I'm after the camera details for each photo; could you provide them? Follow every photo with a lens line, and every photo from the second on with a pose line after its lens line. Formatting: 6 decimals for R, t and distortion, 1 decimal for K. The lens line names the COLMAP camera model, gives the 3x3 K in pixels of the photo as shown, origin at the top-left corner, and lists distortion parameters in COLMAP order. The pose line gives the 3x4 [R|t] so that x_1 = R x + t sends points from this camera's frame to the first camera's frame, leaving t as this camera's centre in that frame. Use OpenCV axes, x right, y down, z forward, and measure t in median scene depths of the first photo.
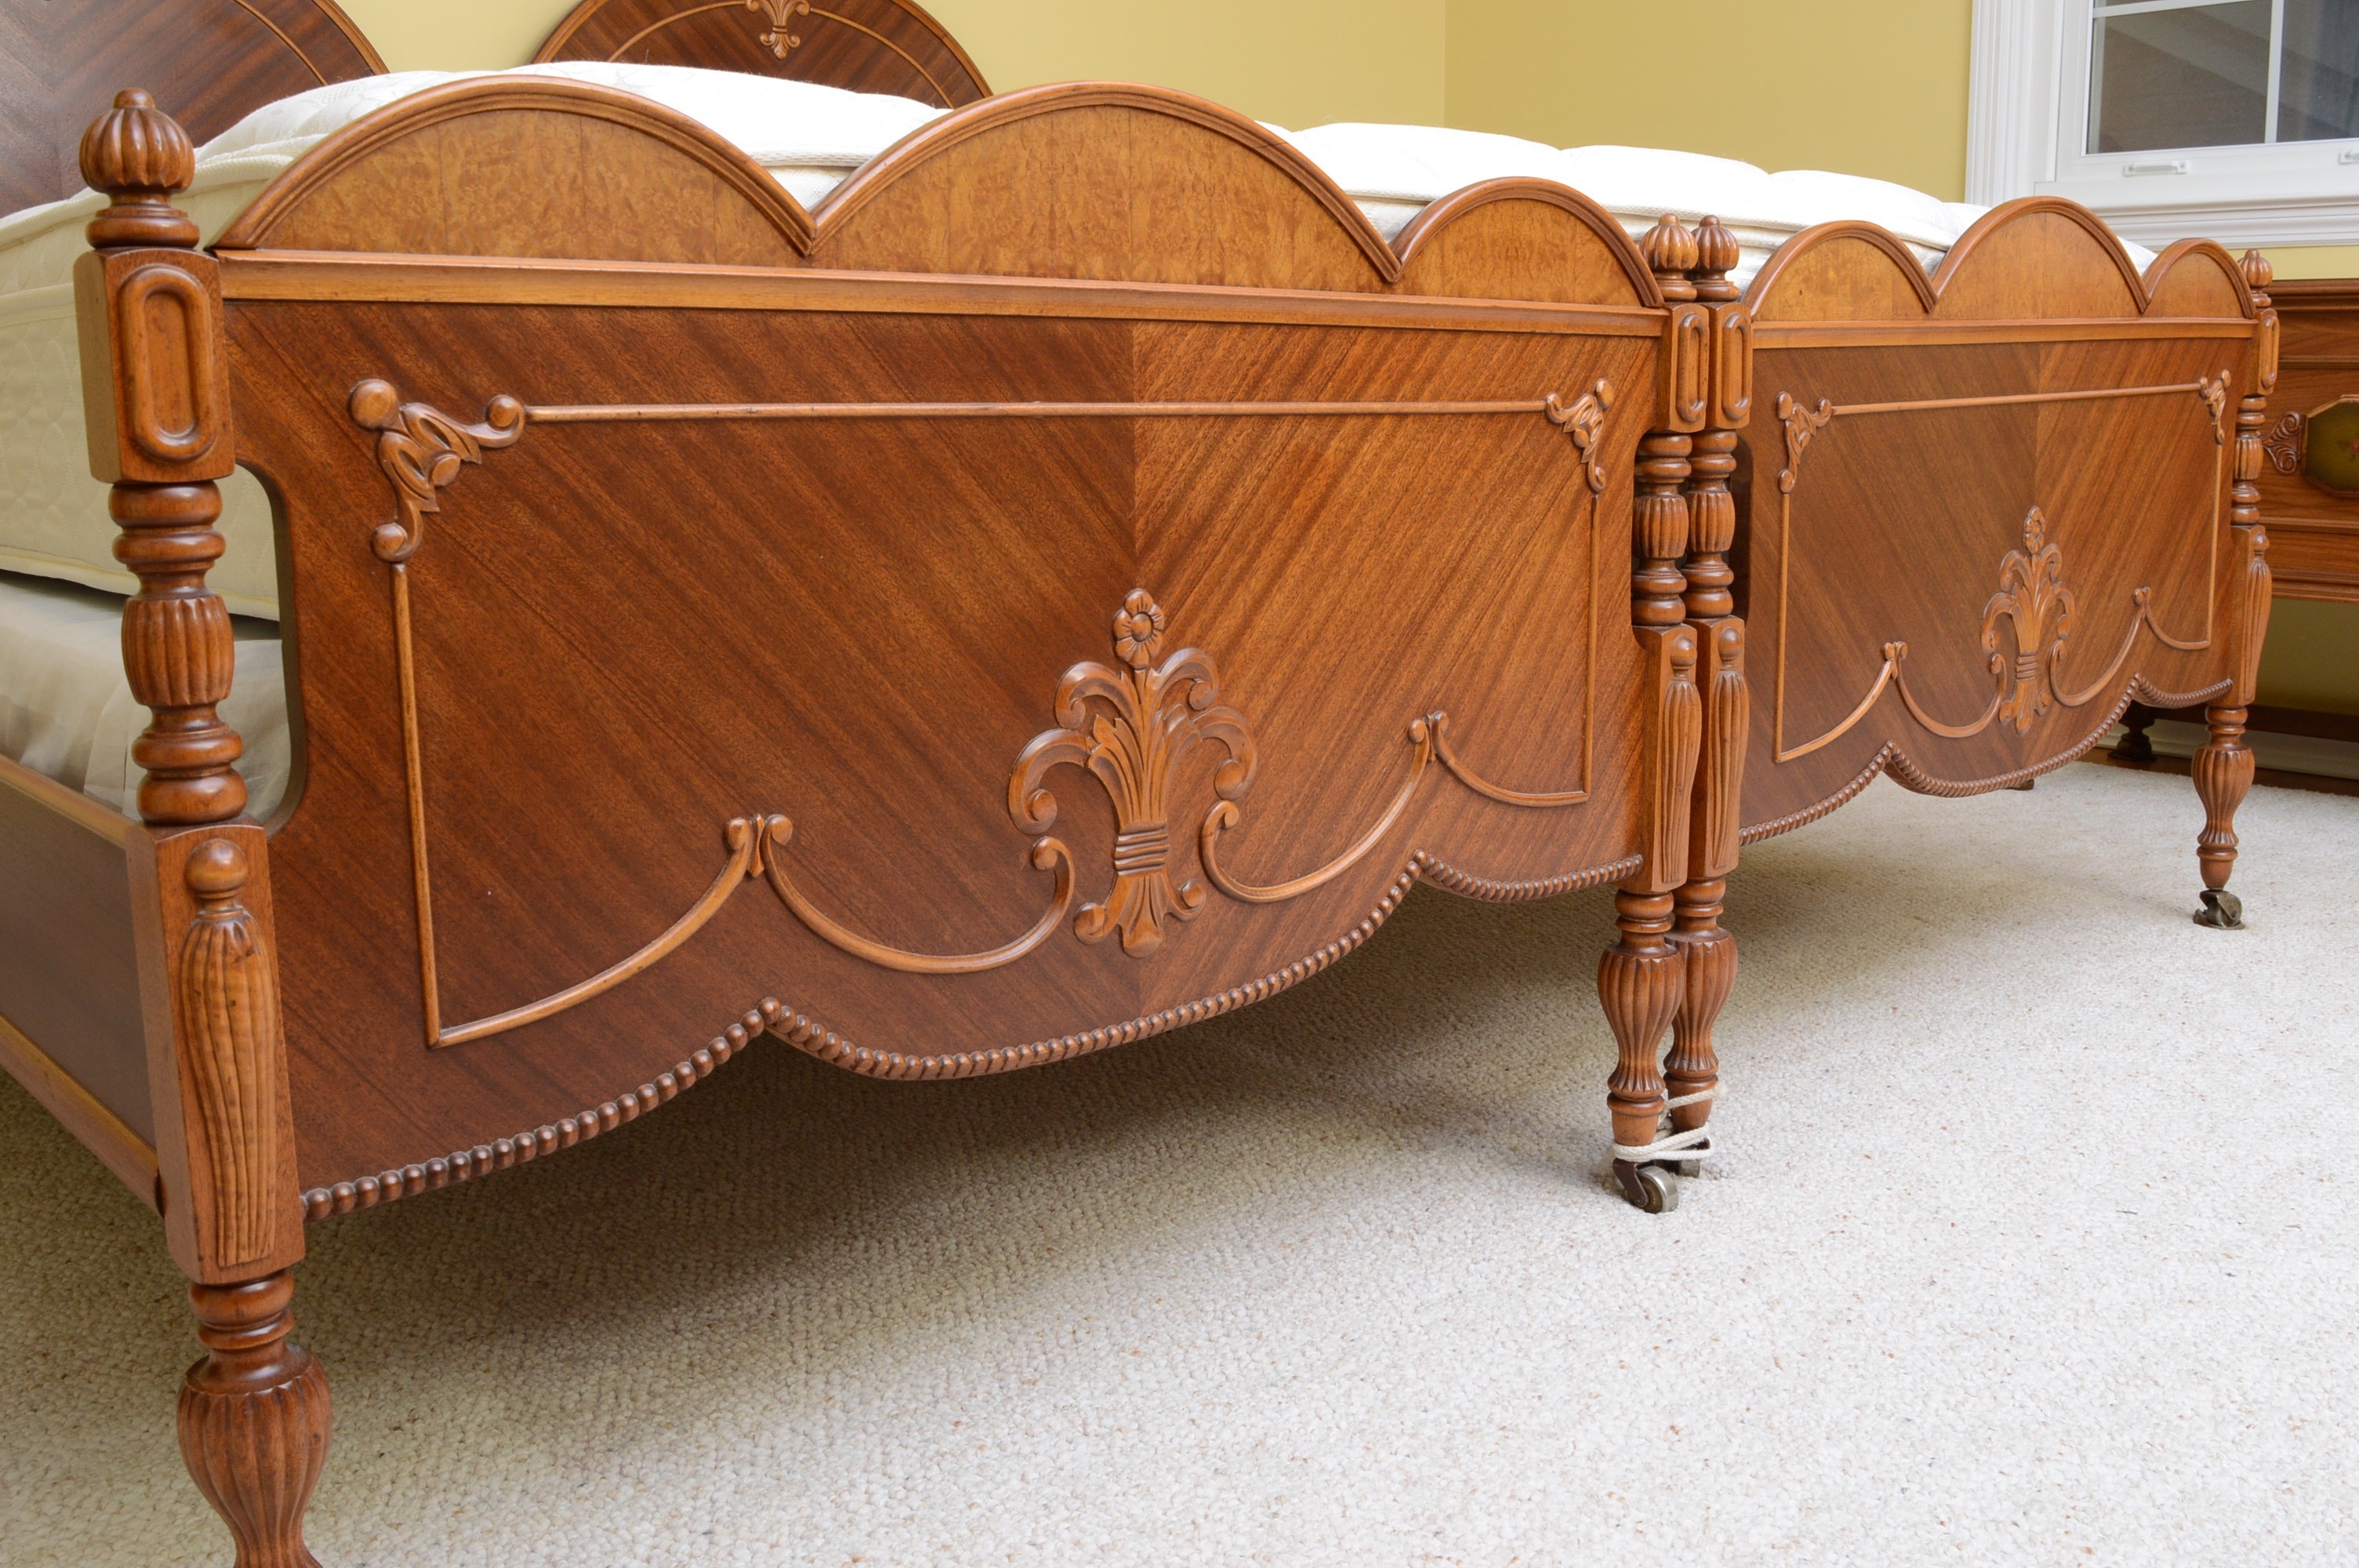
lens RADIAL K [[2144.7, 0, 1186.3], [0, 2144.7, 789.5], [0, 0, 1]] dist [-0.096925, 0.032192]
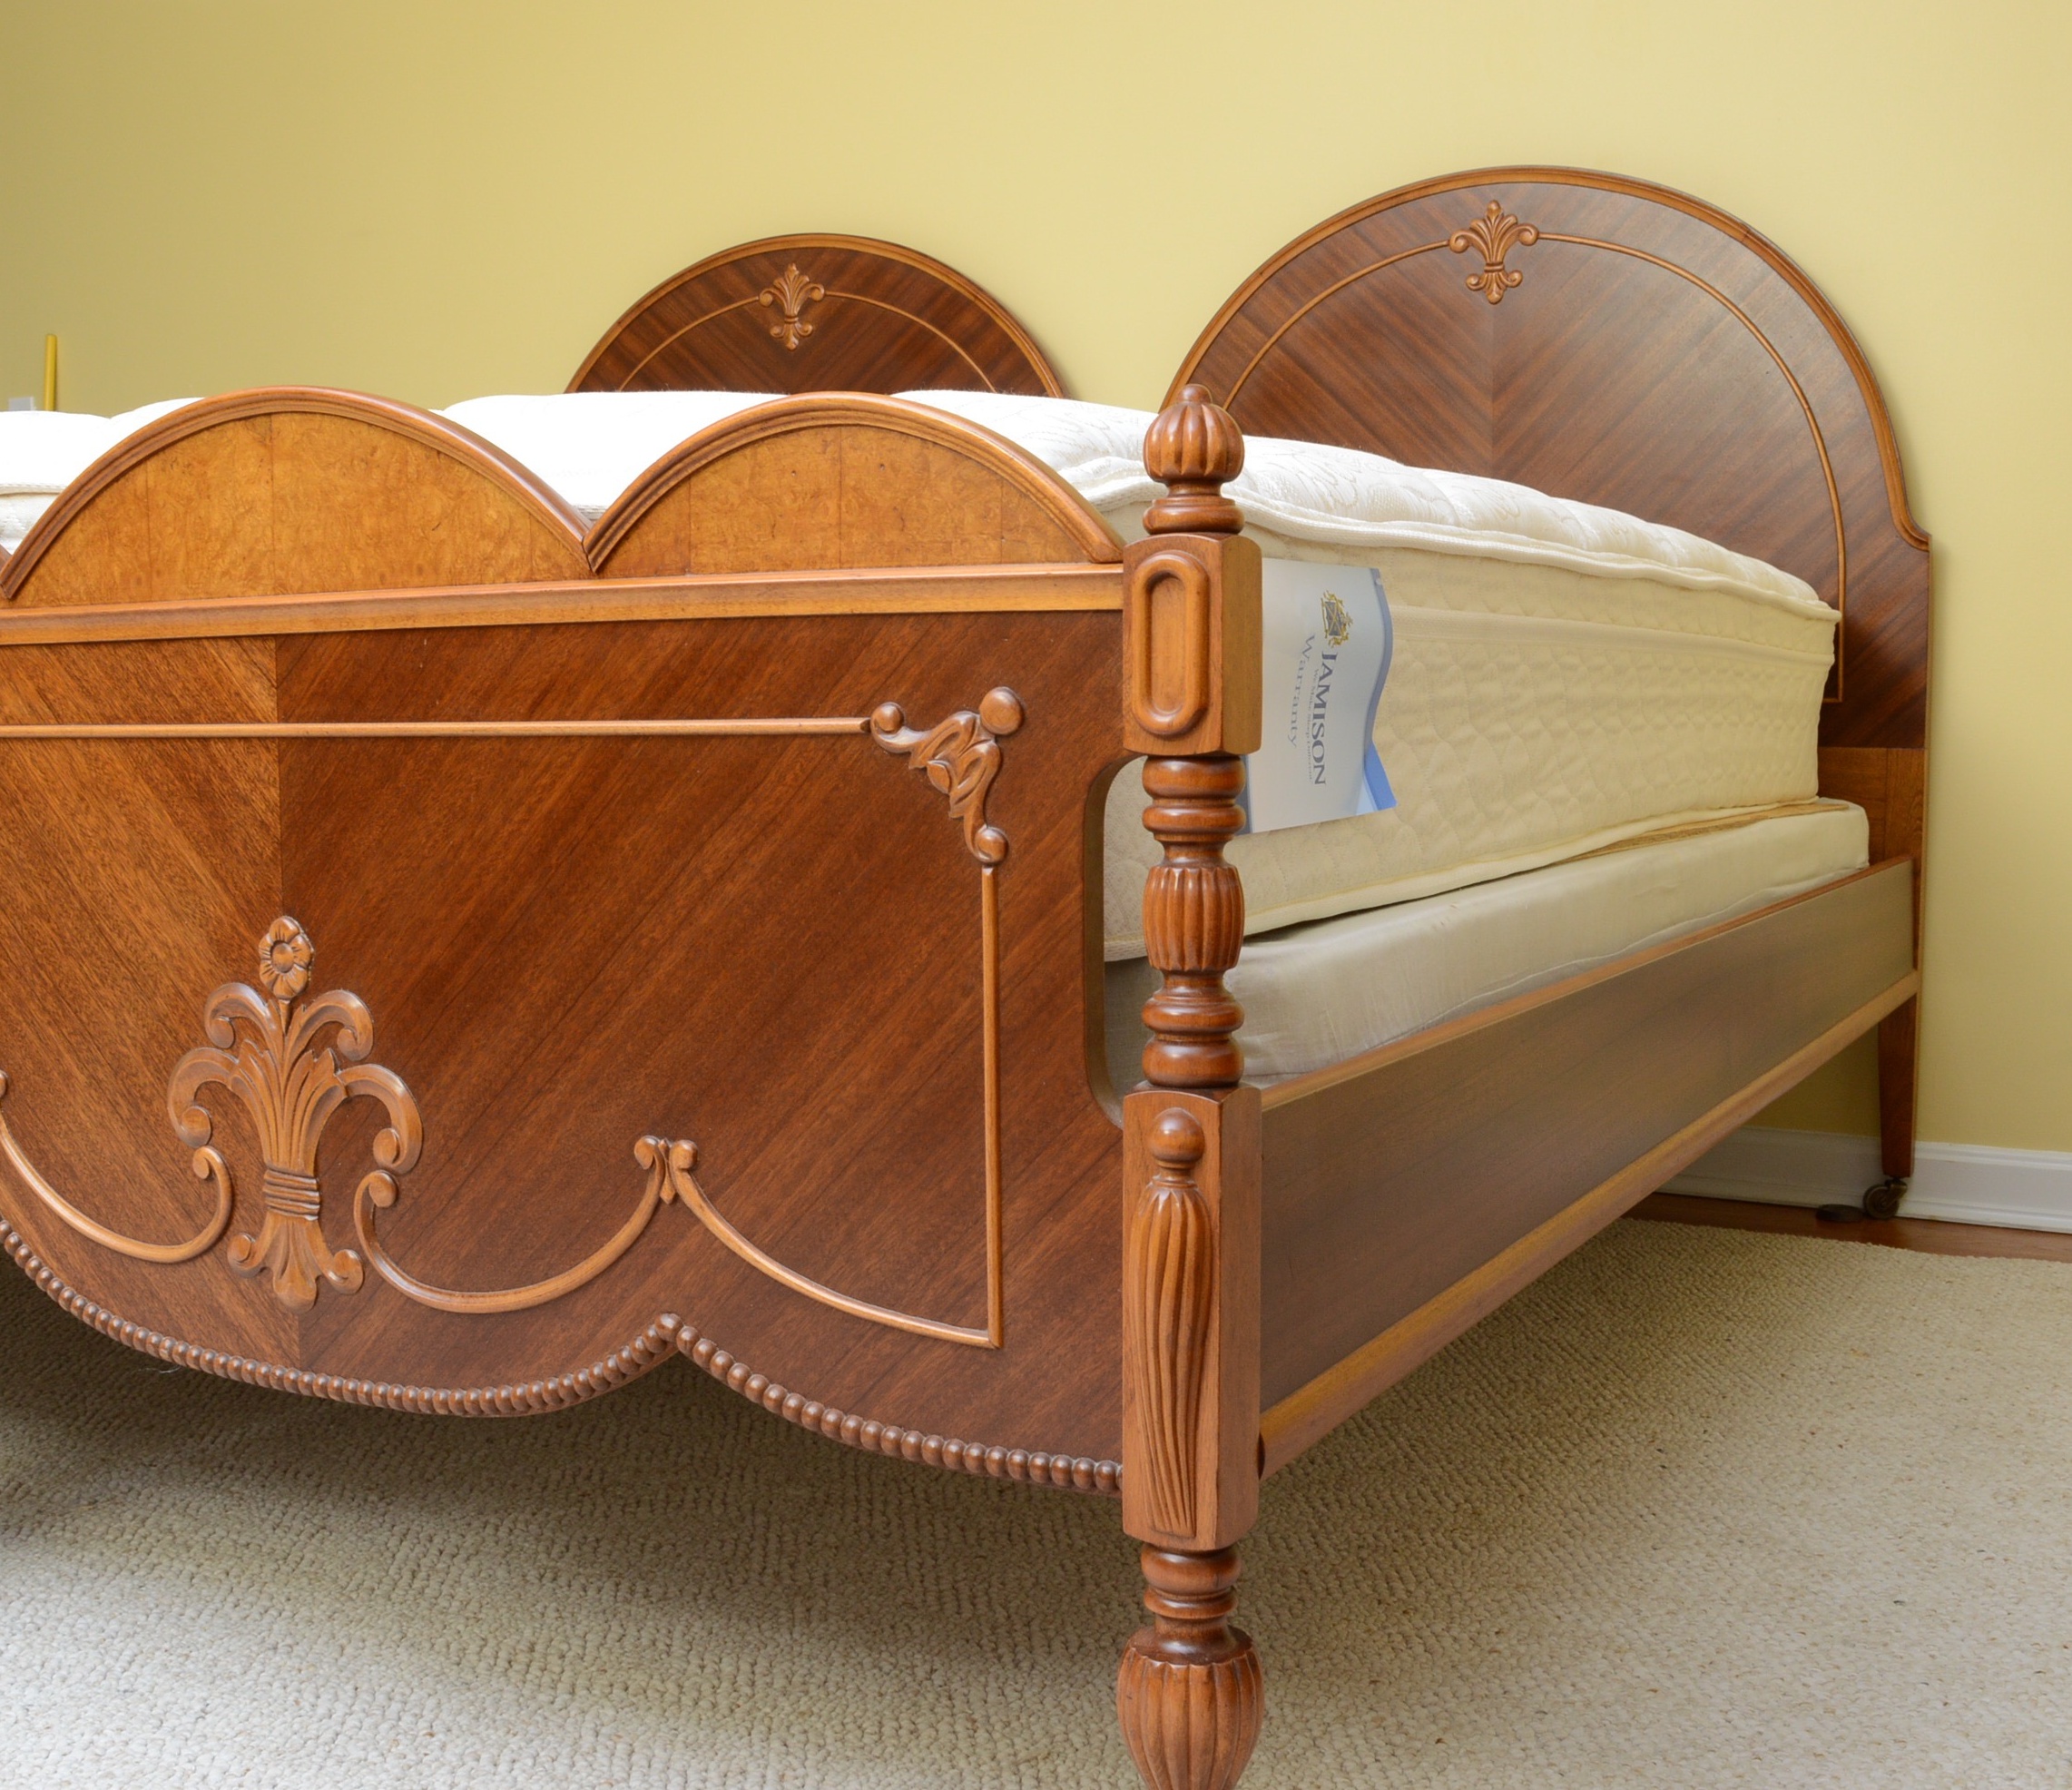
lens RADIAL K [[2374.1, 0, 1036.3], [0, 2374.1, 903.1], [0, 0, 1]] dist [-0.094120, 0.011604]
pose [[0.328435, 0.101755, -0.939029, 1.993652], [-0.195836, 0.979912, 0.037690, -0.376178], [0.924002, 0.171517, 0.341765, 1.802045]]
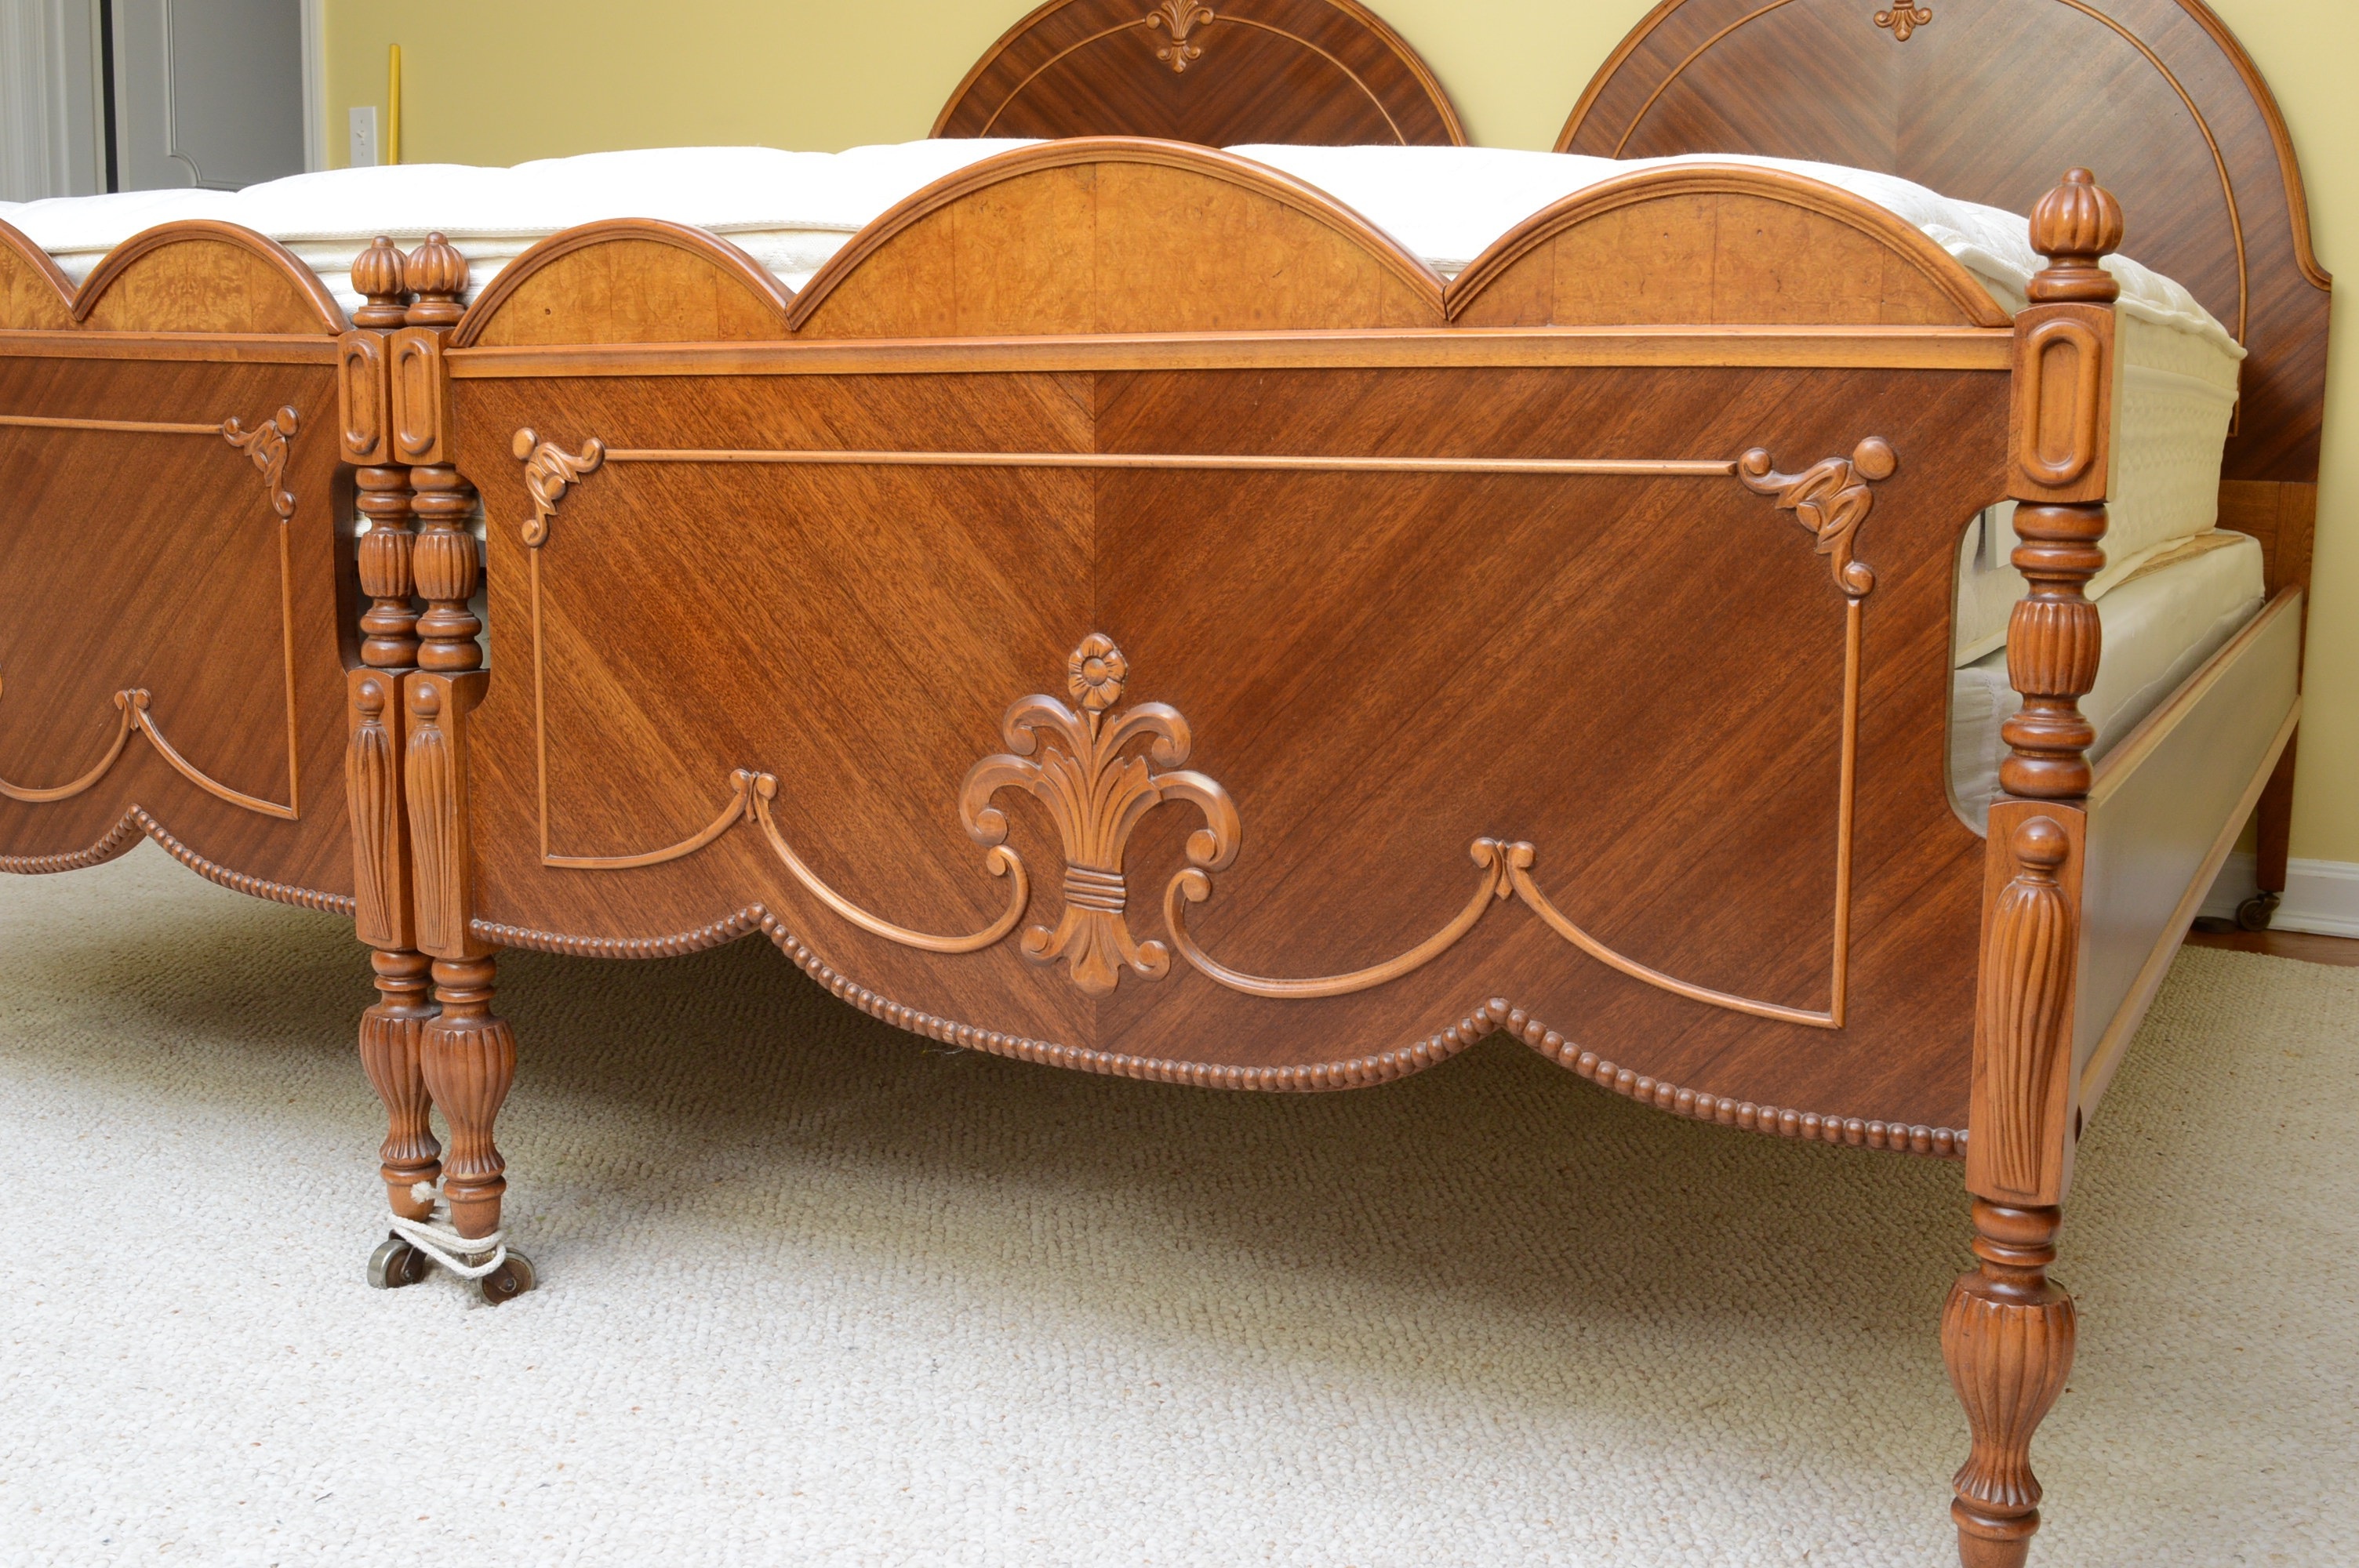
lens RADIAL K [[2359.7, 0, 1179.5], [0, 2359.7, 784.0], [0, 0, 1]] dist [-0.081541, 0.026608]
pose [[0.325105, 0.172697, -0.929776, 1.979505], [-0.205277, 0.972629, 0.108880, -0.319650], [0.923130, 0.155464, 0.351657, 1.458223]]
